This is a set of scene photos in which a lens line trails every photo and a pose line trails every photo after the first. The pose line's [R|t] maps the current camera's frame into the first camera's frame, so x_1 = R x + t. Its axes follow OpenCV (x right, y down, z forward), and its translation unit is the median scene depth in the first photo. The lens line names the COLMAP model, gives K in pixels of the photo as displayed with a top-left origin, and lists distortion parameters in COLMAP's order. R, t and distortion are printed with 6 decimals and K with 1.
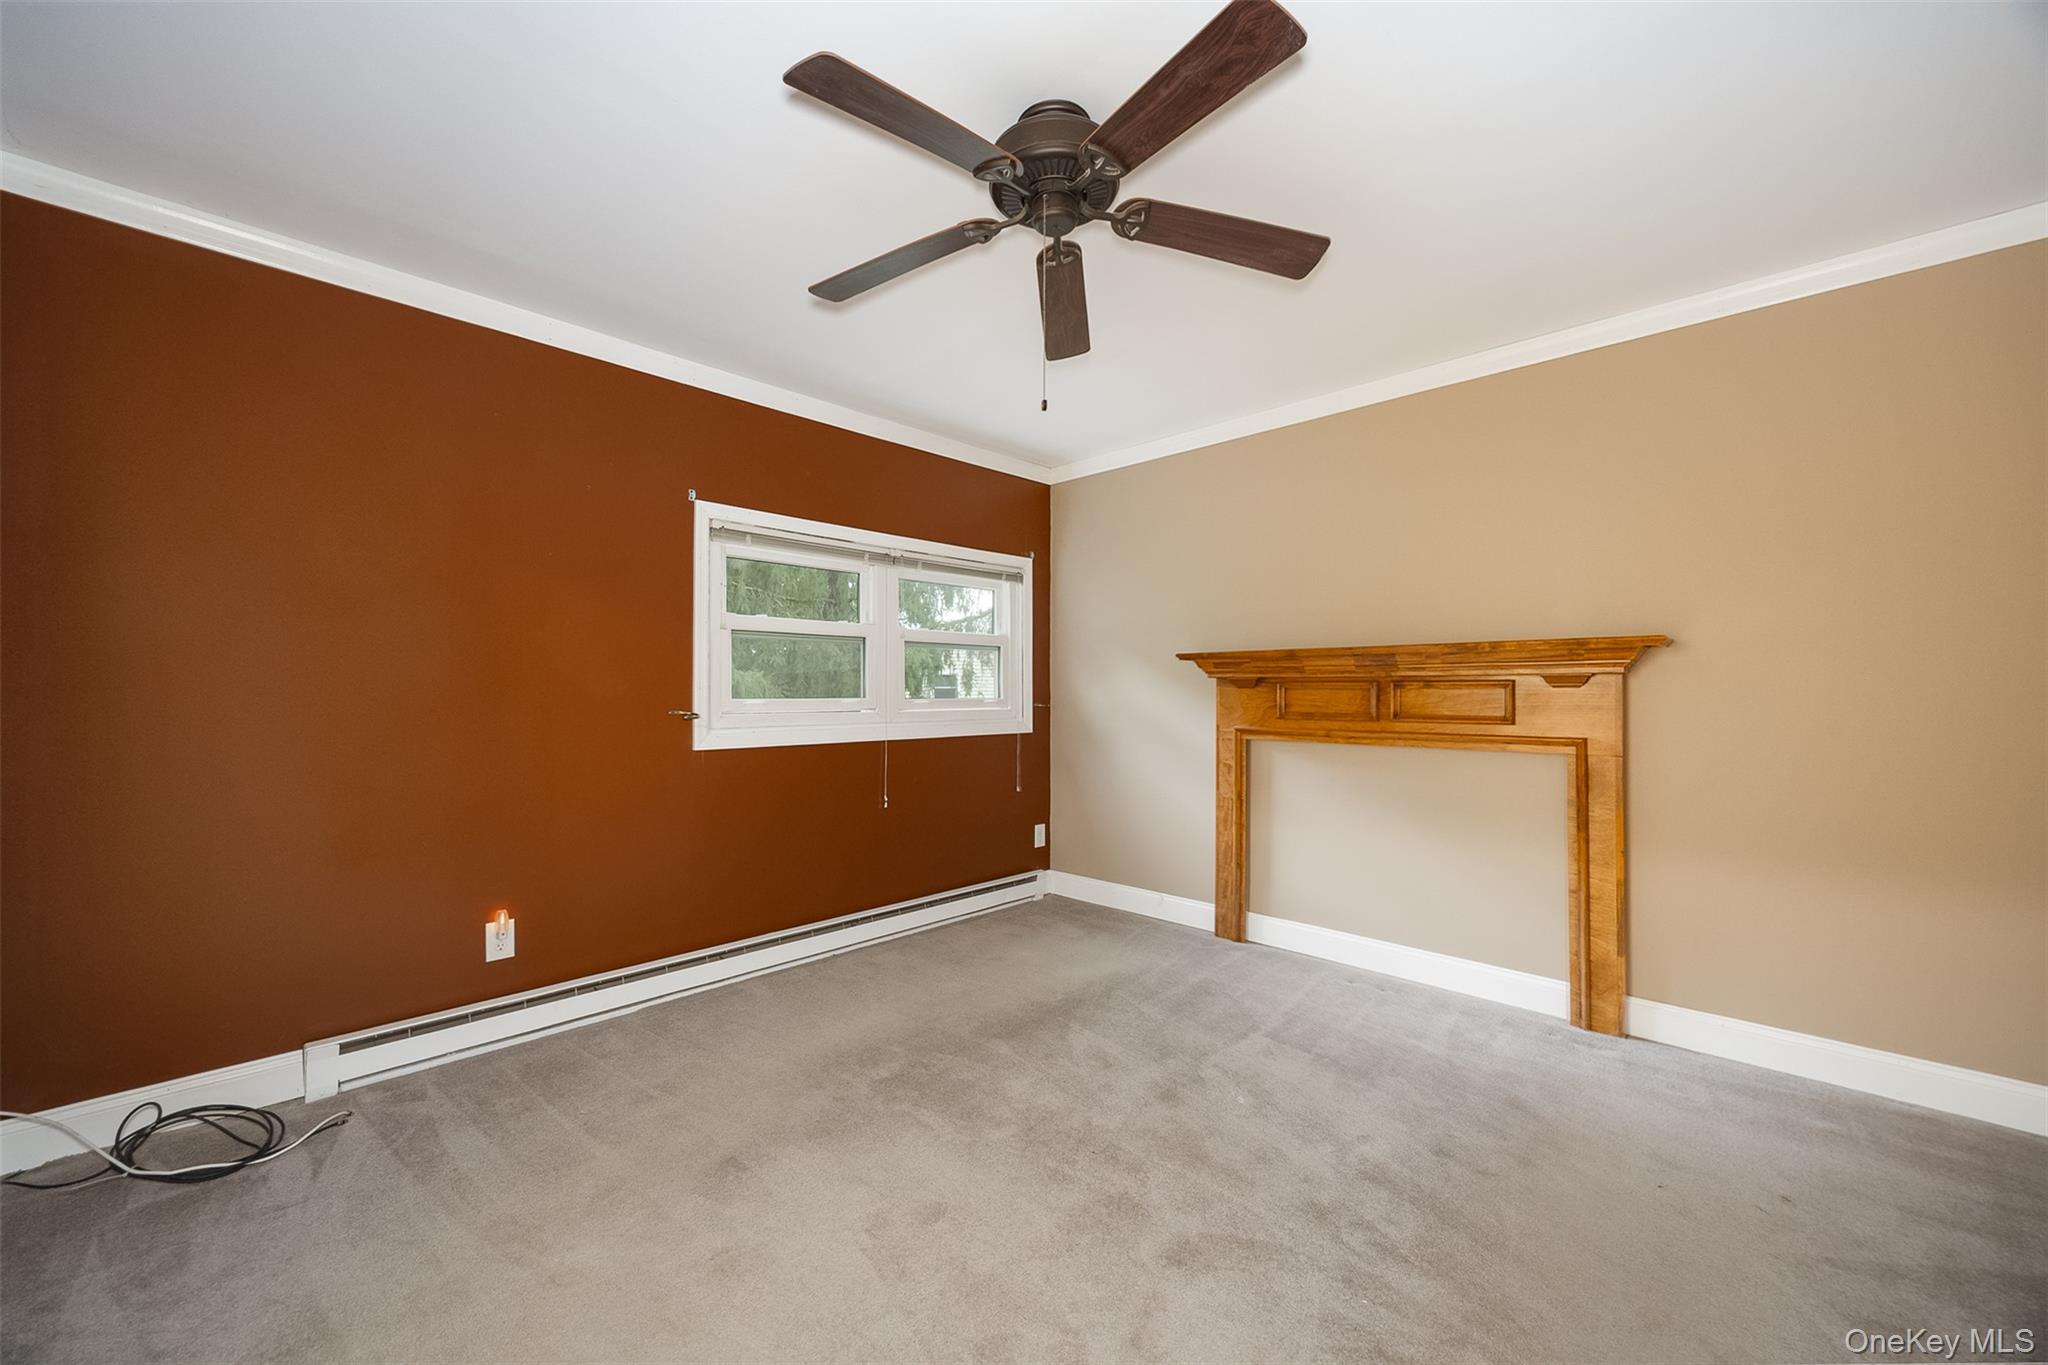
lens RADIAL K [[792.4, 0, 1023.4], [0, 792.4, 692.0], [0, 0, 1]] dist [0.001370, 0.000144]
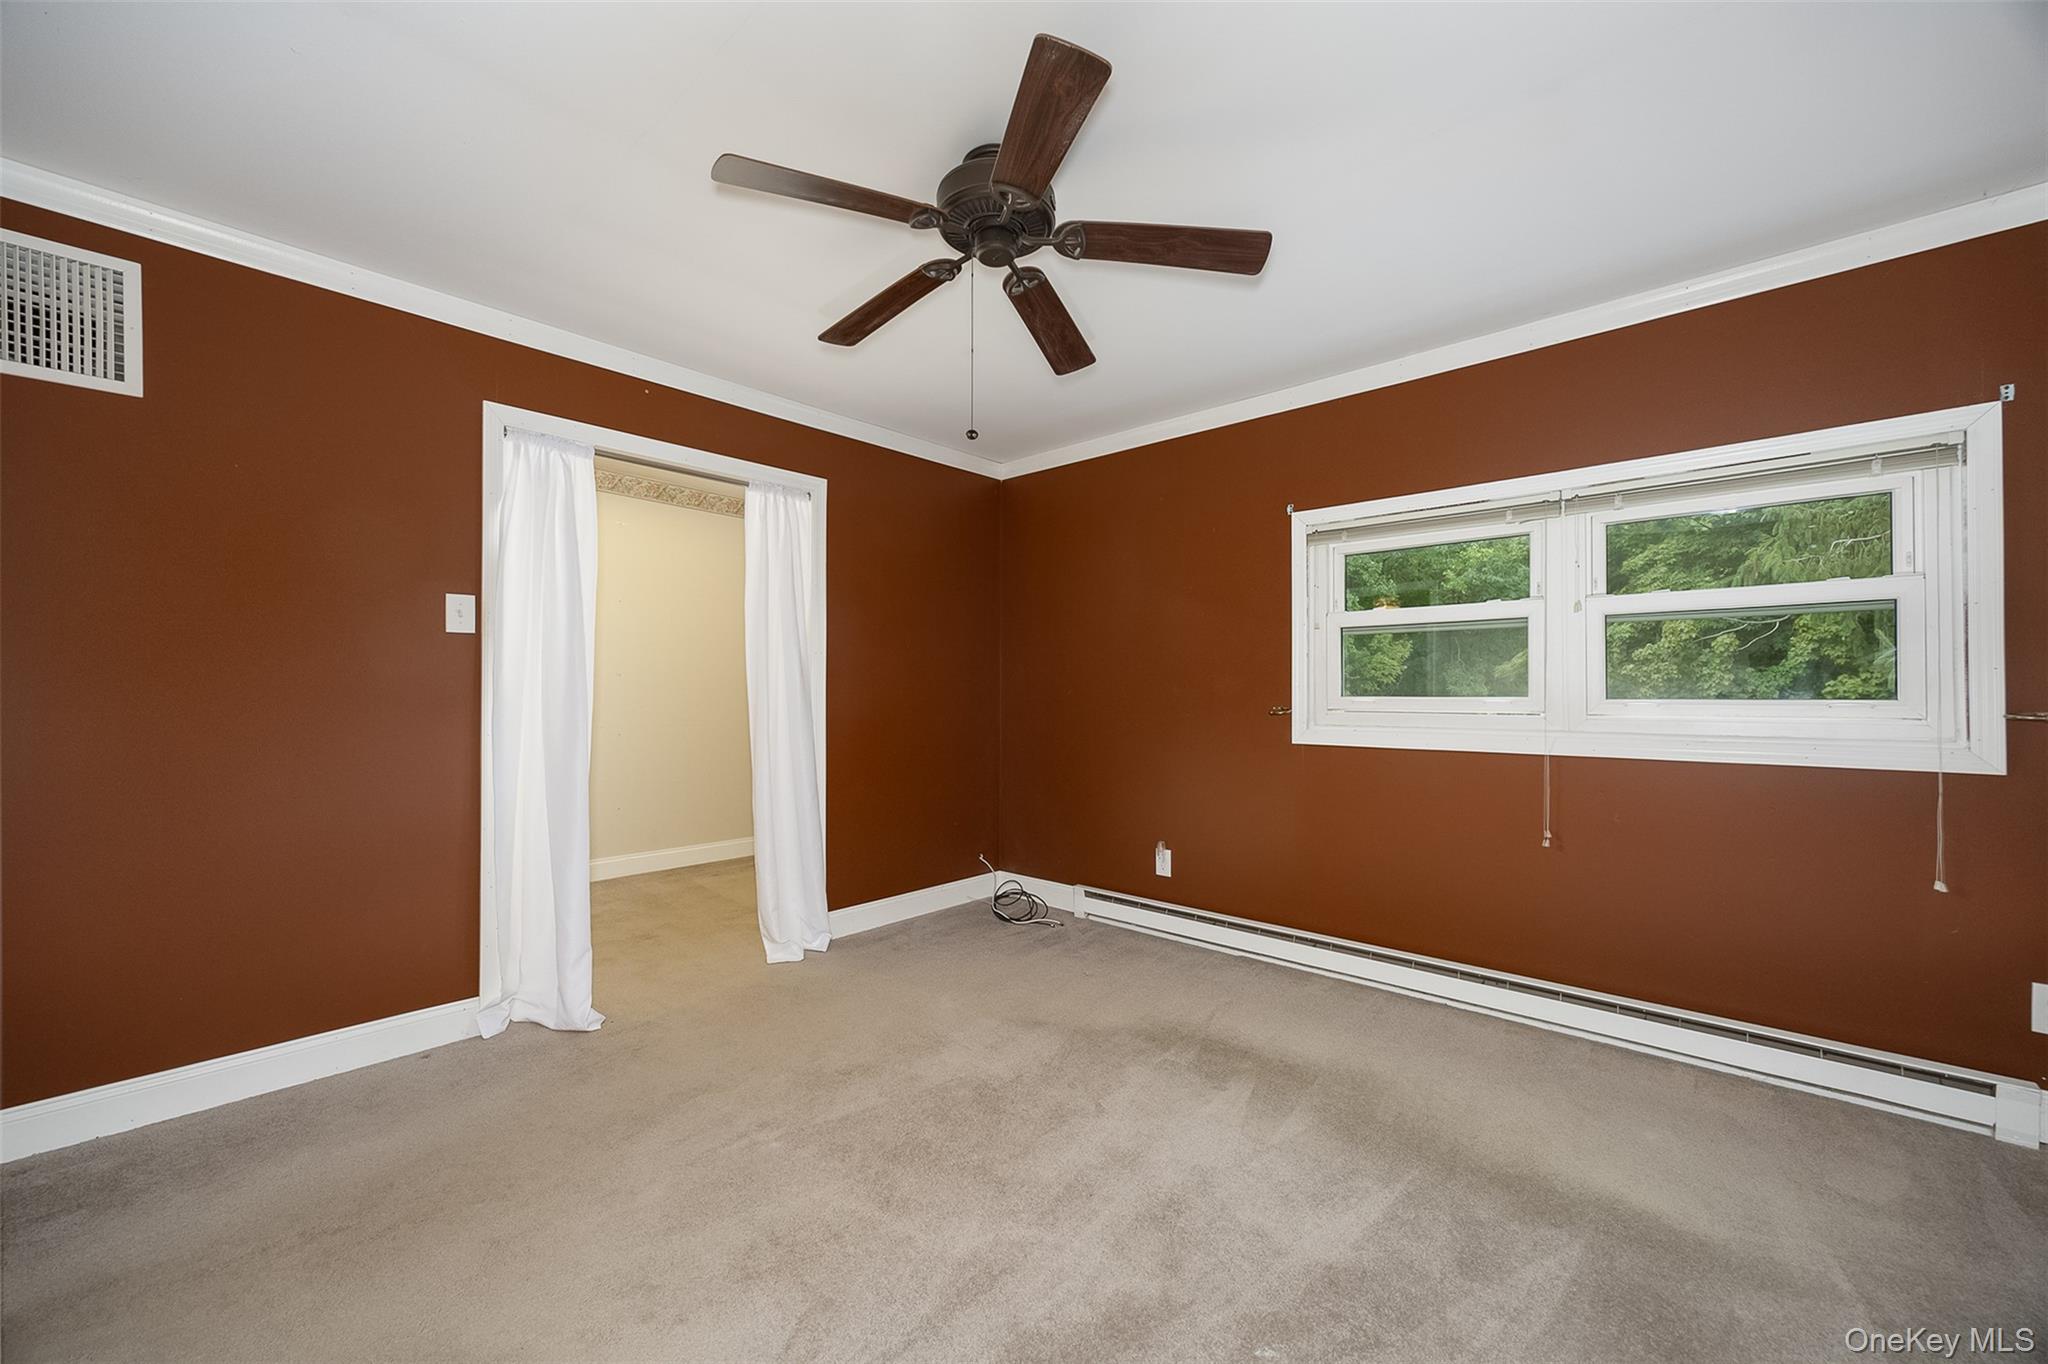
lens RADIAL K [[792.4, 0, 1026.9], [0, 792.4, 682.2], [0, 0, 1]] dist [0.001370, 0.000144]
pose [[0.037509, -0.015416, -0.999177, 0.631691], [-0.003845, 0.999871, -0.015572, 0.008022], [0.999289, 0.004426, 0.037445, 0.569972]]
